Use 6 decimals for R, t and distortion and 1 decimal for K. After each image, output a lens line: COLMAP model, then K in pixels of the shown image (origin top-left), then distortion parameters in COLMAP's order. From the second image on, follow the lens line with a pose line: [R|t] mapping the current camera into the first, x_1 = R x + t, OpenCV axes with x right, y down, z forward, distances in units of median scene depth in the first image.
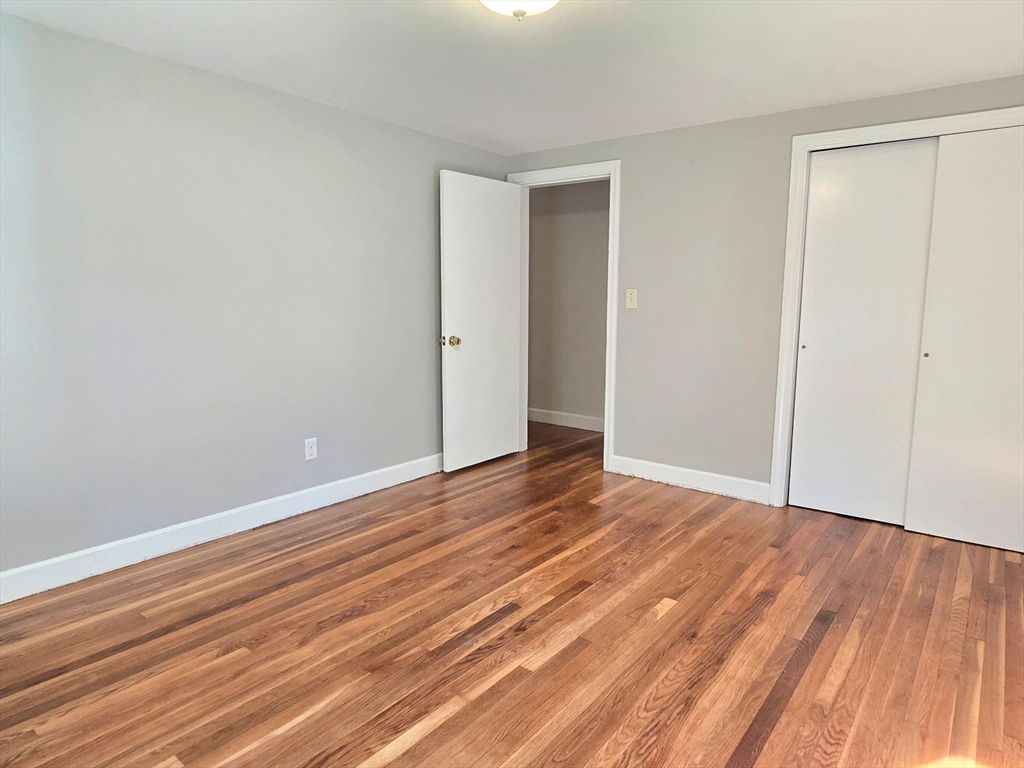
lens RADIAL K [[610.5, 0, 512.3], [0, 610.5, 383.6], [0, 0, 1]] dist [-0.003529, 0.002727]
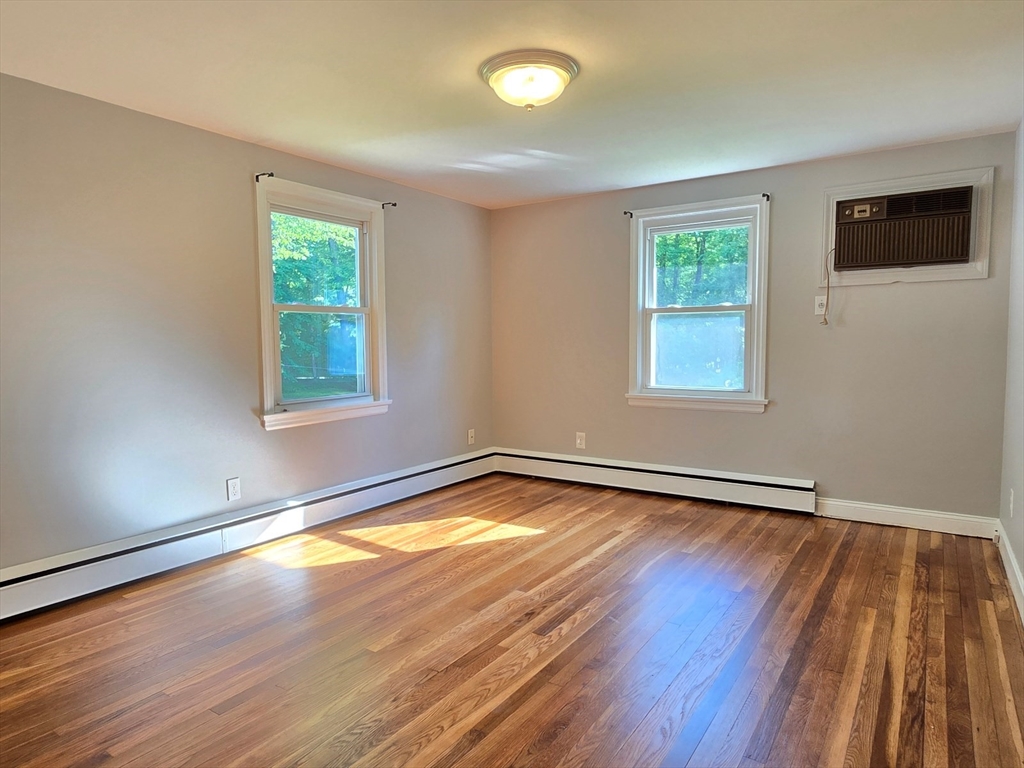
lens RADIAL K [[610.5, 0, 514.4], [0, 610.5, 387.1], [0, 0, 1]] dist [-0.003529, 0.002727]
pose [[-0.997190, 0.004942, -0.074749, 0.117924], [-0.011324, 0.976410, 0.215628, -0.239669], [0.074051, 0.215868, -0.973610, 1.906776]]
